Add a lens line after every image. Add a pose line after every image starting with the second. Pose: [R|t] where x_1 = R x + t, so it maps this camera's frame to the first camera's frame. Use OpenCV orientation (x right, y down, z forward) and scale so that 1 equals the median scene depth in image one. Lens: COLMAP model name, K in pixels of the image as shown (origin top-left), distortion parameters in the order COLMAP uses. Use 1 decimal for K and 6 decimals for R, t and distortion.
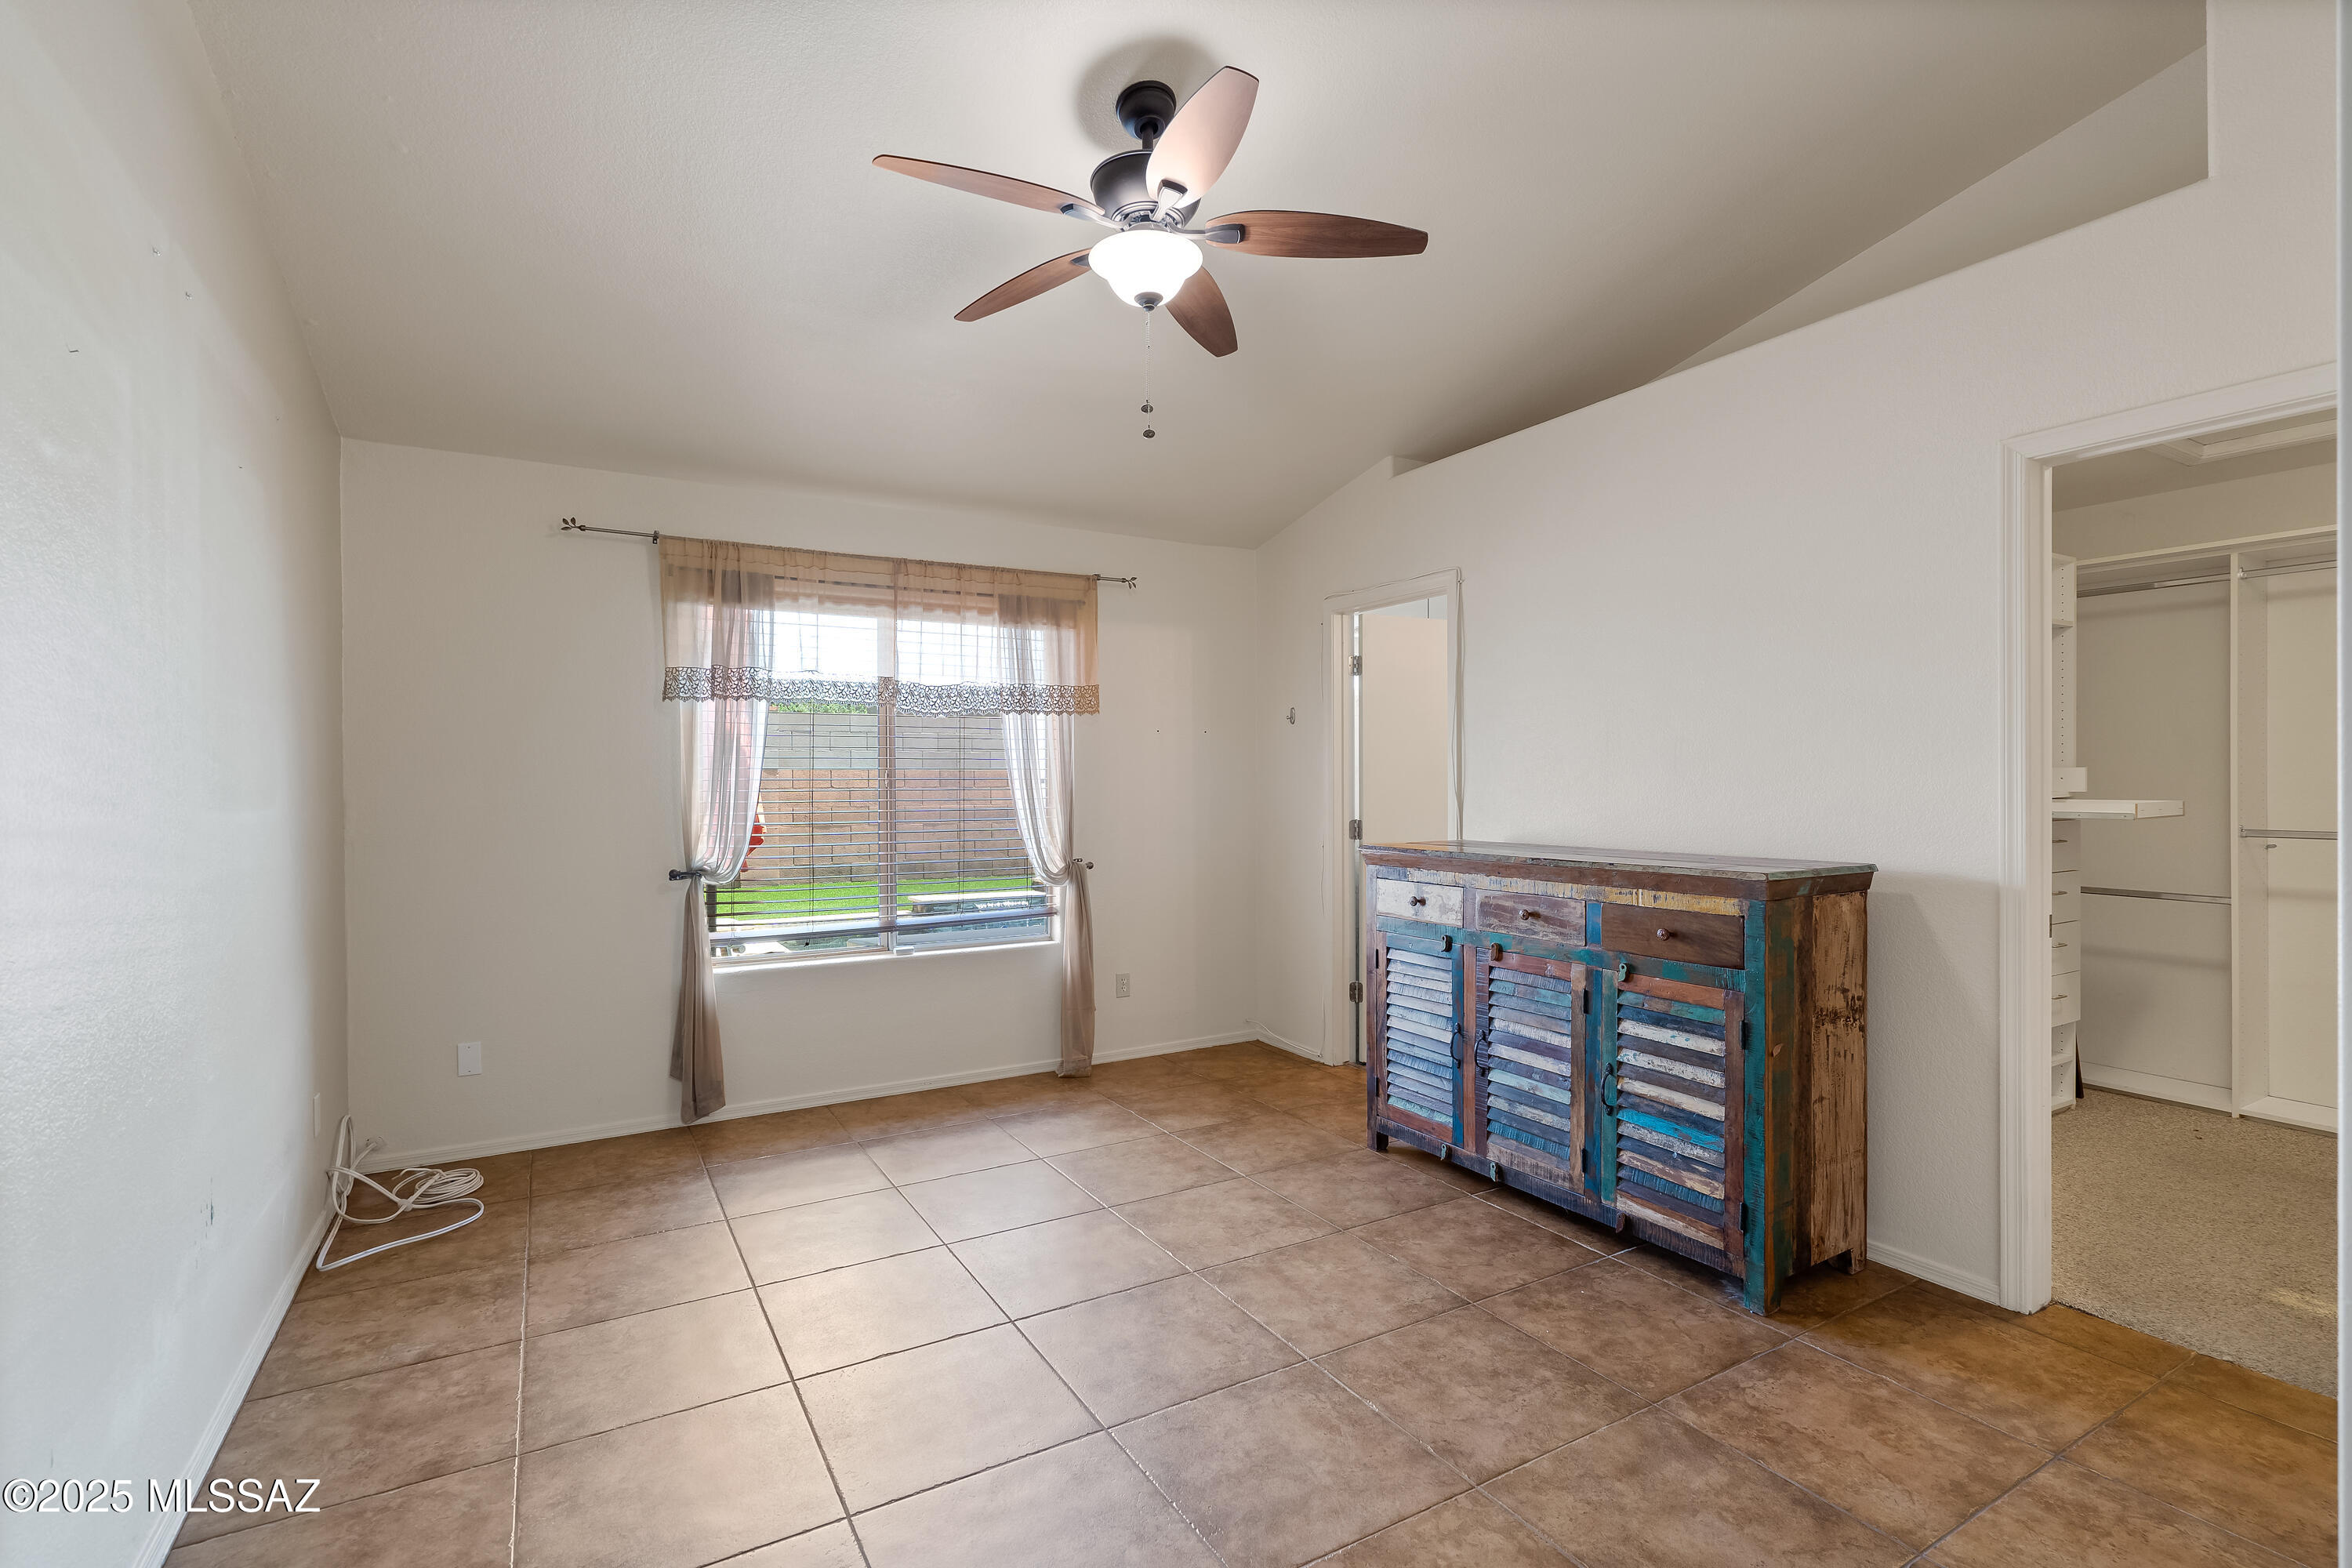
lens RADIAL K [[1086.8, 0, 1186.5], [0, 1086.8, 793.6], [0, 0, 1]] dist [-0.002711, -0.000182]
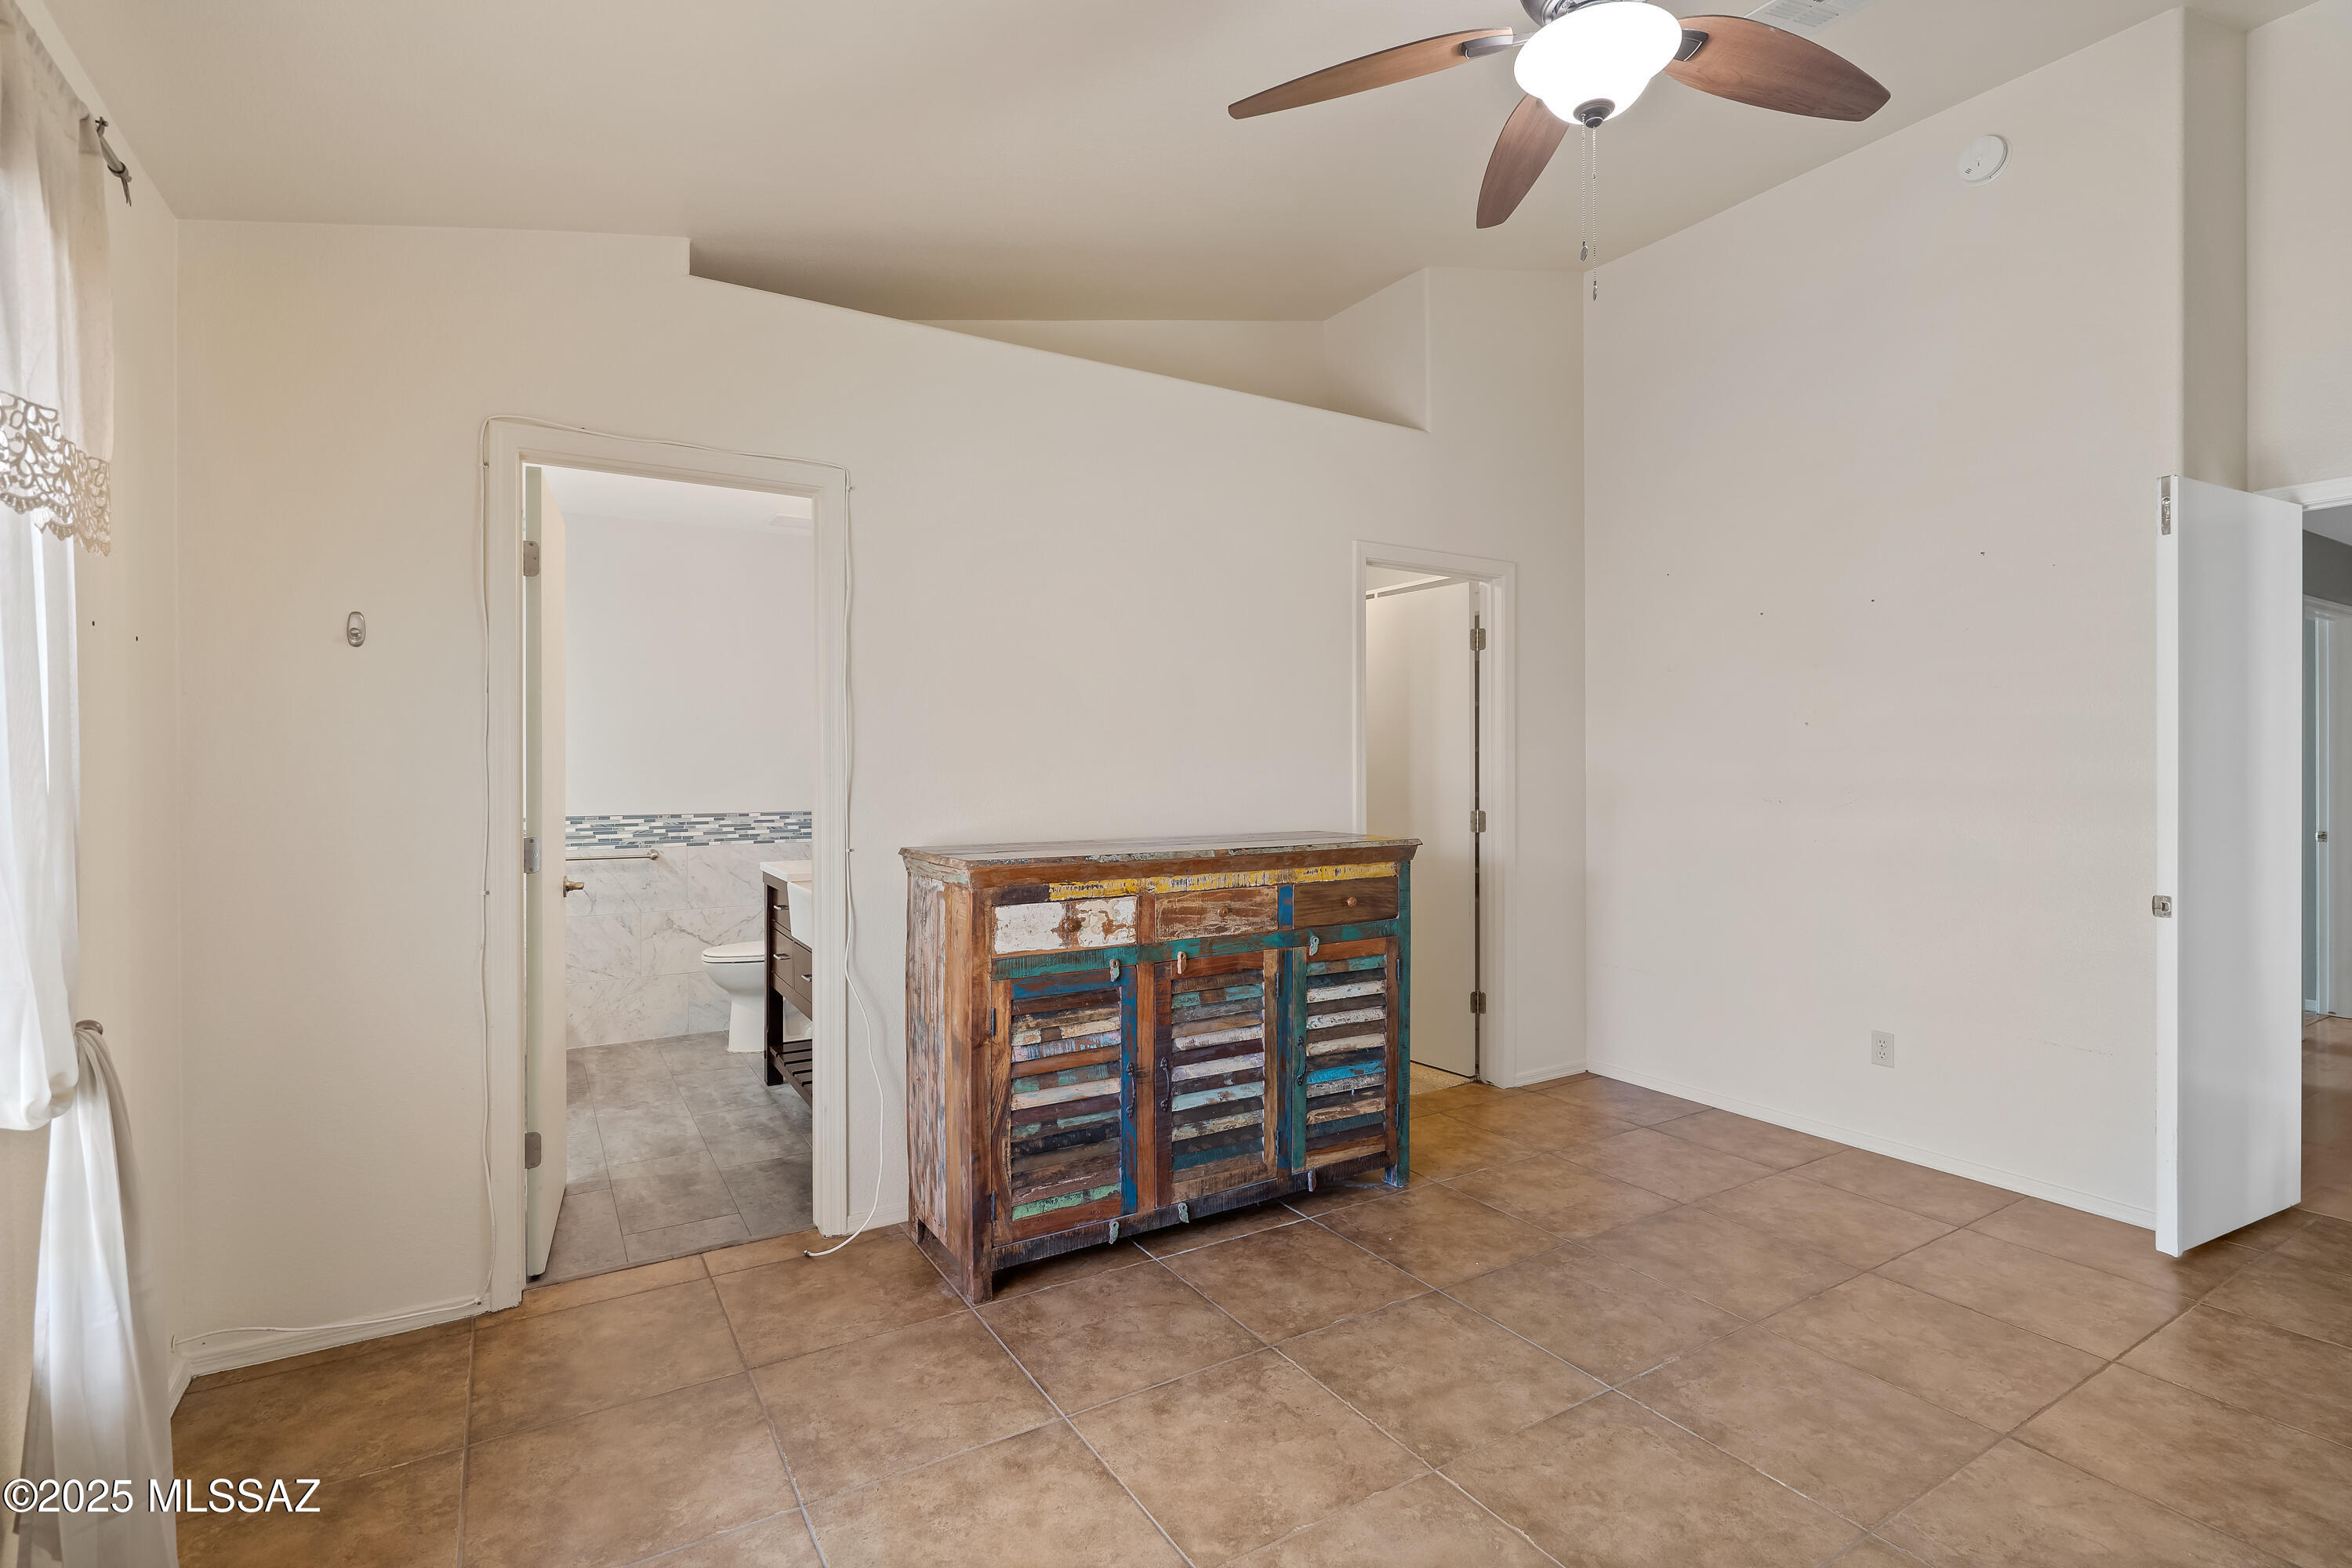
lens RADIAL K [[1103.5, 0, 1184.7], [0, 1103.5, 764.8], [0, 0, 1]] dist [-0.003015, 0.000178]
pose [[-0.023730, 0.005289, 0.999704, -0.660783], [0.008825, 0.999948, -0.005081, -0.009641], [-0.999679, 0.008702, -0.023776, 1.104859]]
